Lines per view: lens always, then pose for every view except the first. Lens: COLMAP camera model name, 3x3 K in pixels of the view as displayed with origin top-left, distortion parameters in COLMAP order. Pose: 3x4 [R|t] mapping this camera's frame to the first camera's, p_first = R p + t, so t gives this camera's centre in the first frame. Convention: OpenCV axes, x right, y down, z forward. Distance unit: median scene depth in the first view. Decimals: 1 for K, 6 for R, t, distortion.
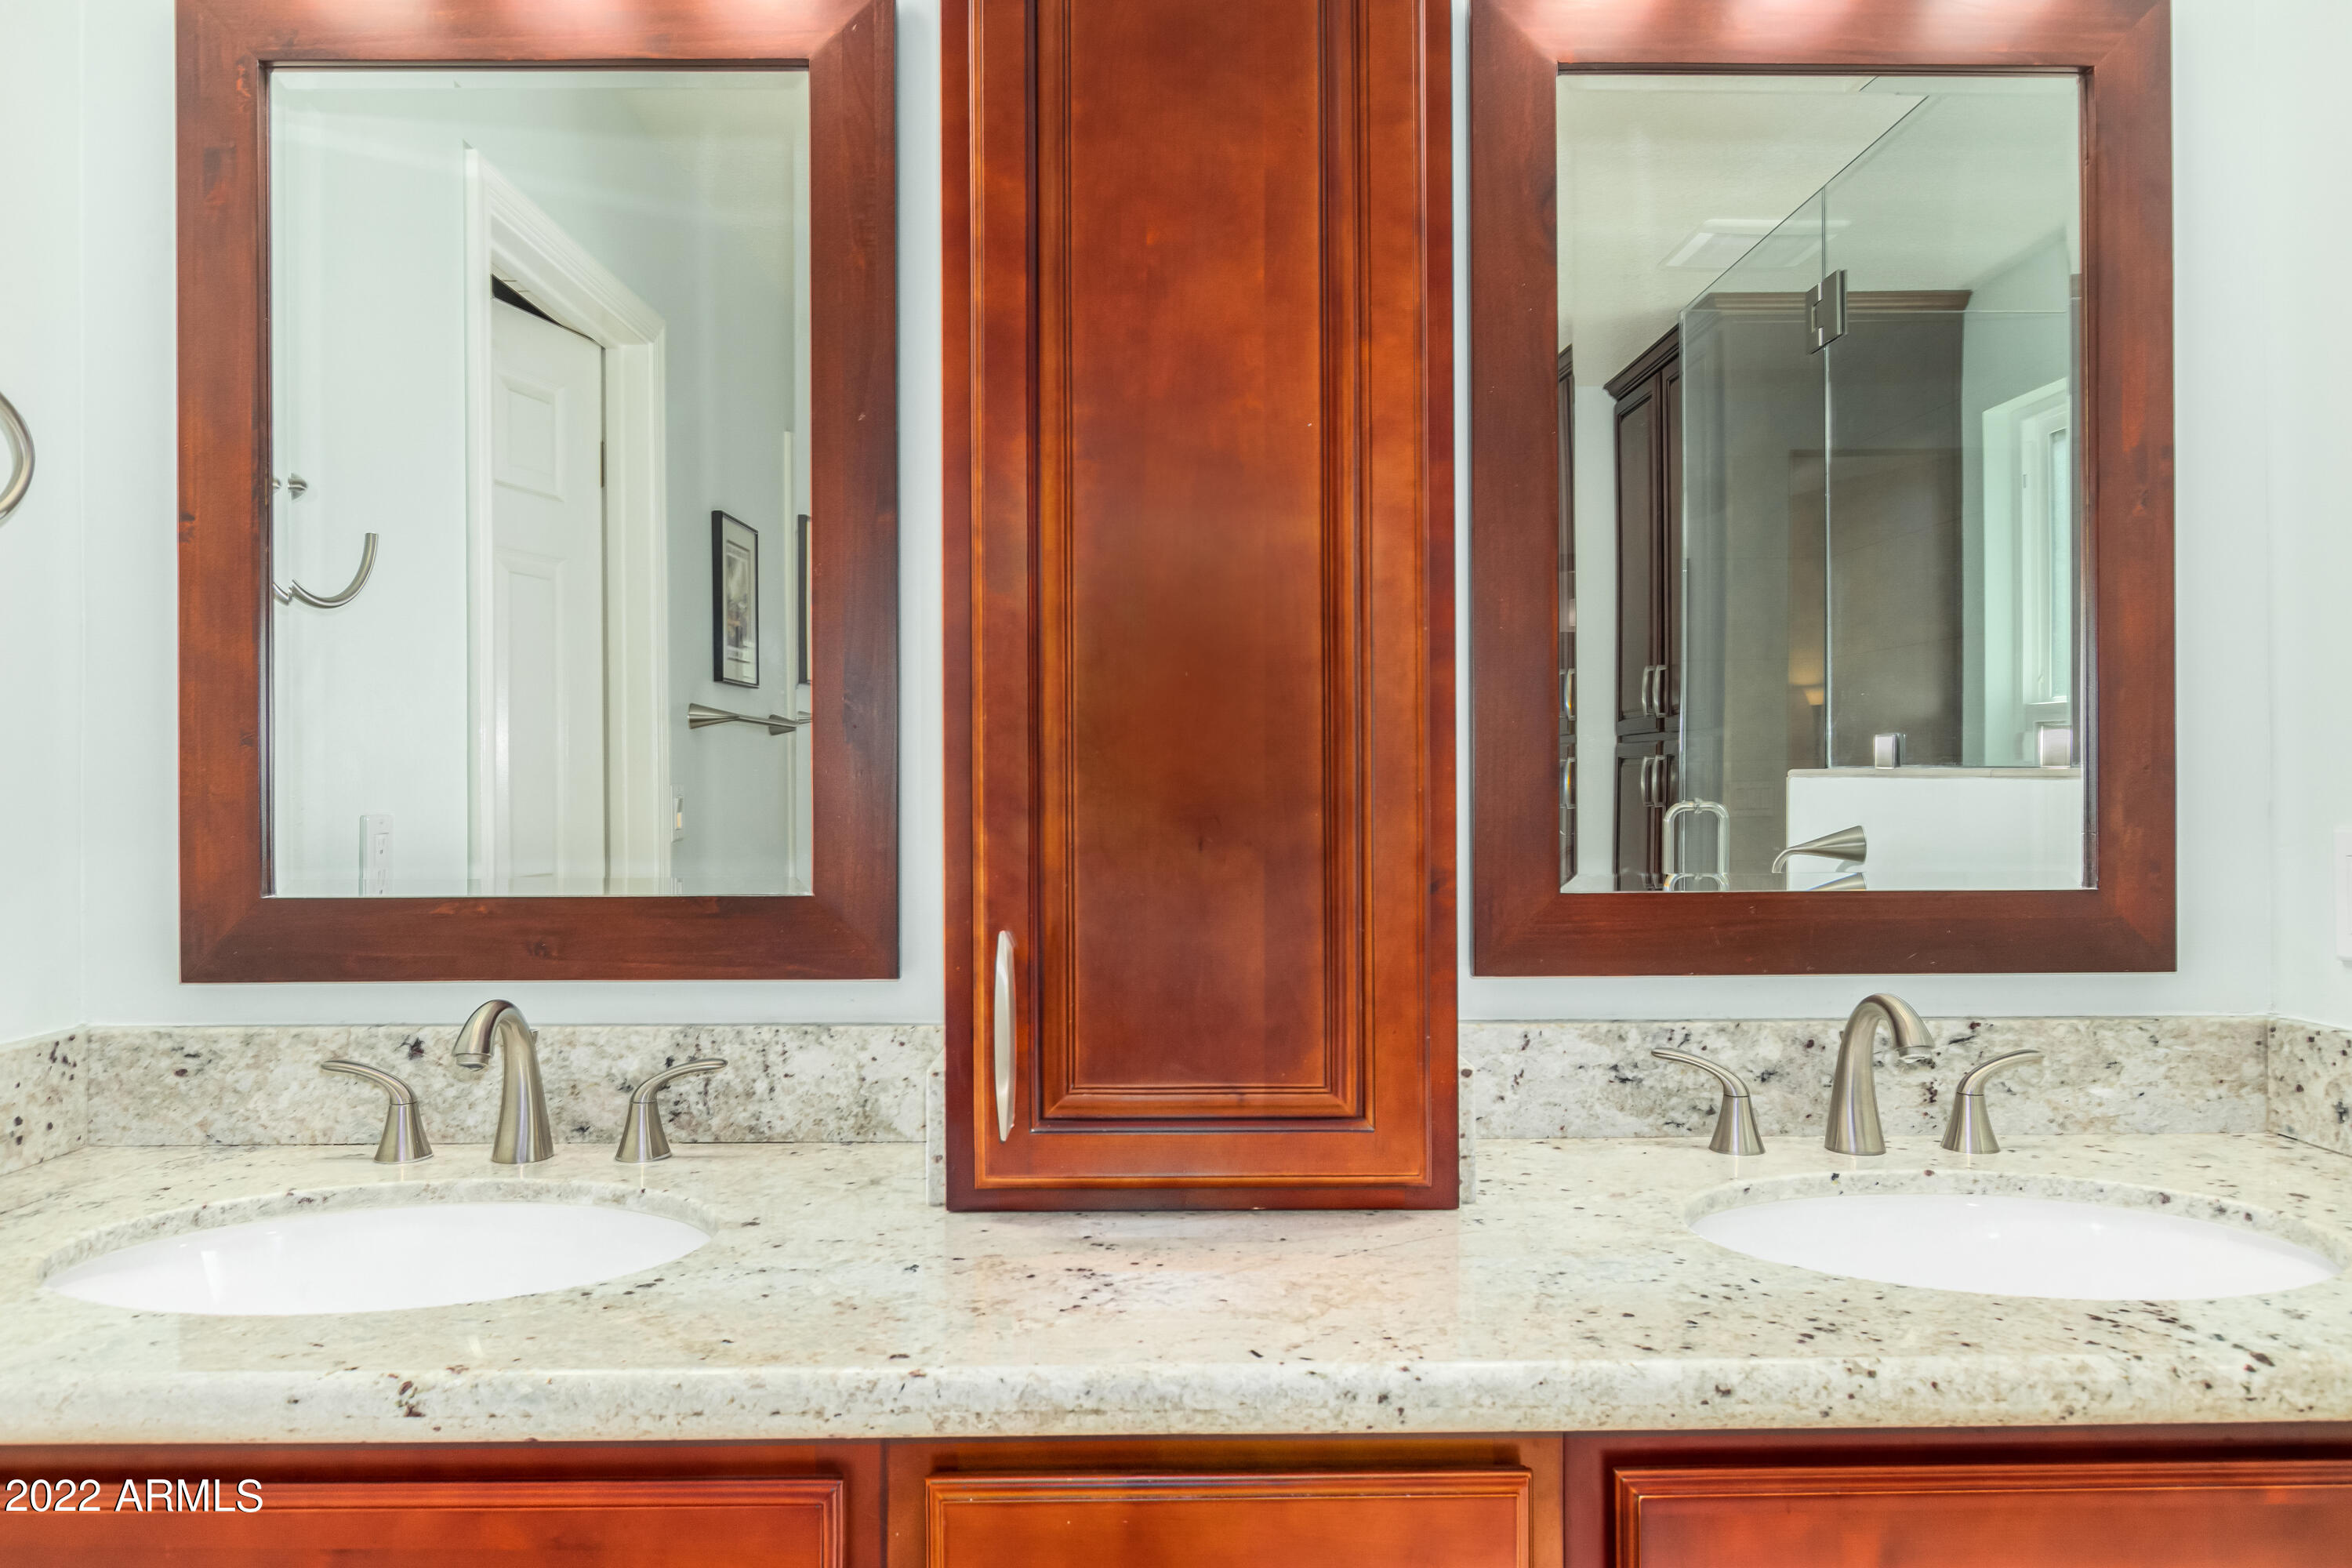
lens RADIAL K [[1632.6, 0, 1170.8], [0, 1632.6, 789.0], [0, 0, 1]] dist [-0.010862, -0.000899]
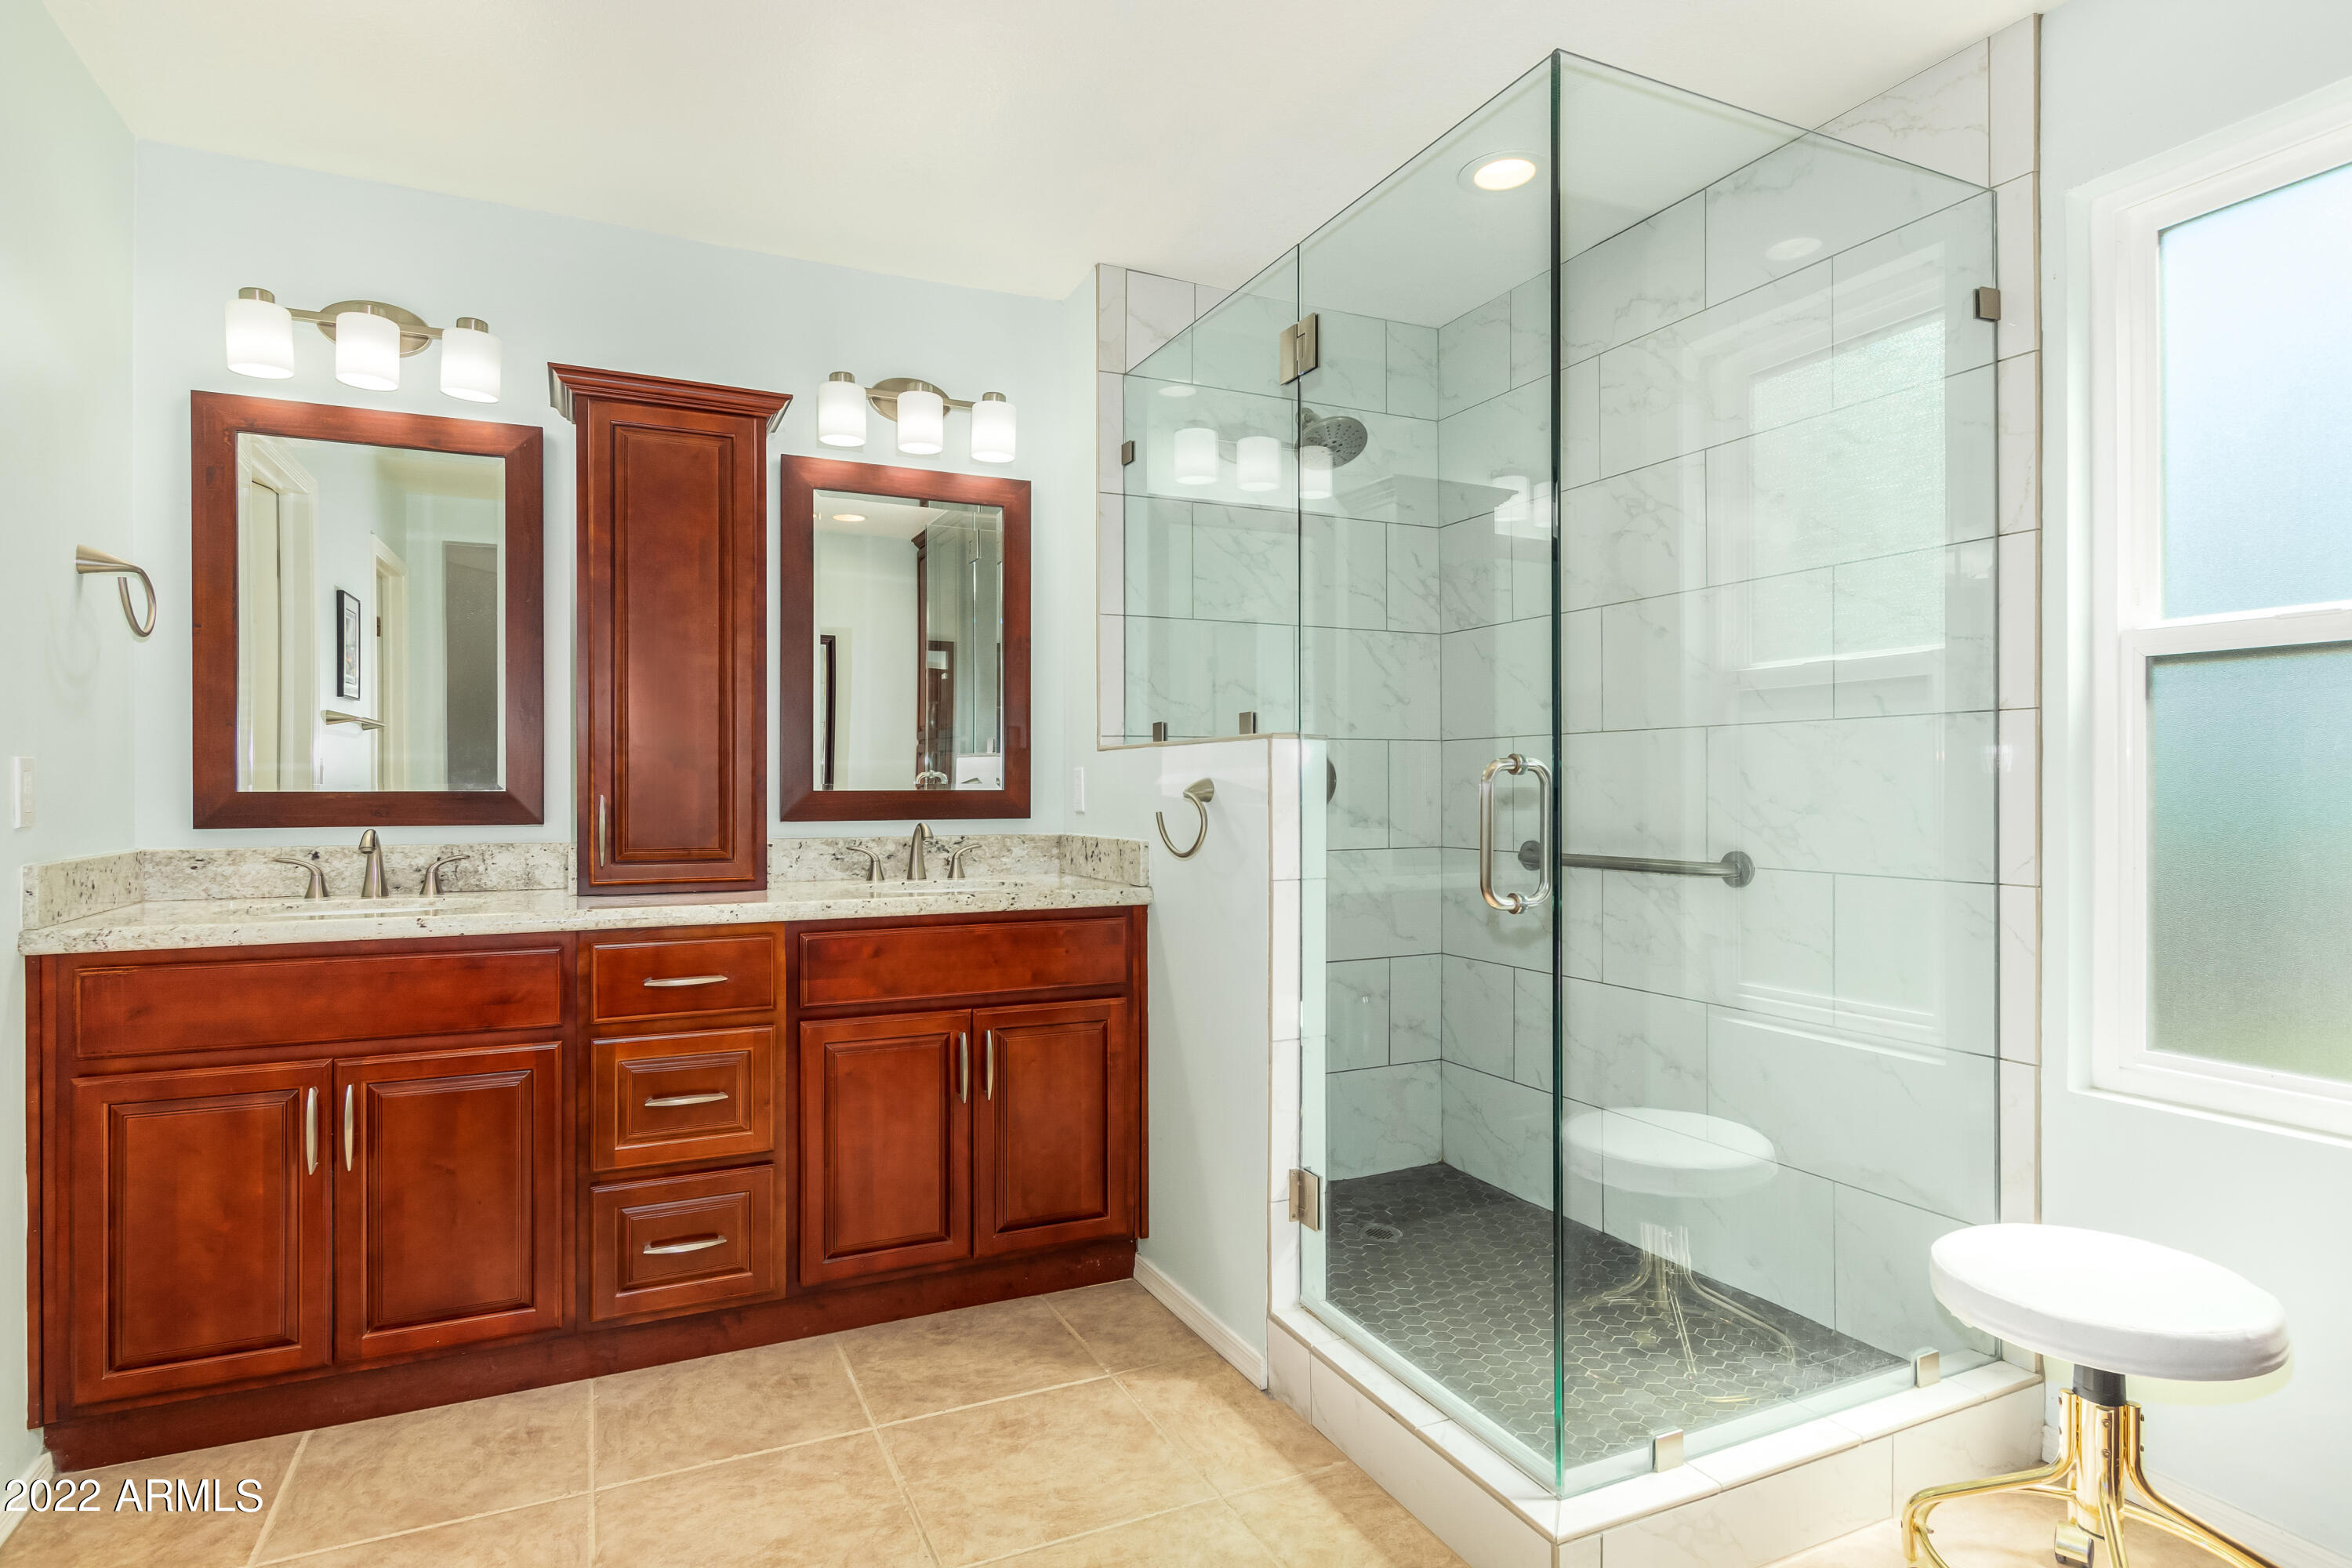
lens RADIAL K [[1242.8, 0, 1162.0], [0, 1242.8, 789.6], [0, 0, 1]] dist [0.005203, -0.000531]
pose [[0.917474, 0.003054, 0.397783, -0.055701], [-0.003712, 0.999993, 0.000882, 0.057392], [-0.397778, -0.002286, 0.917479, -1.153912]]
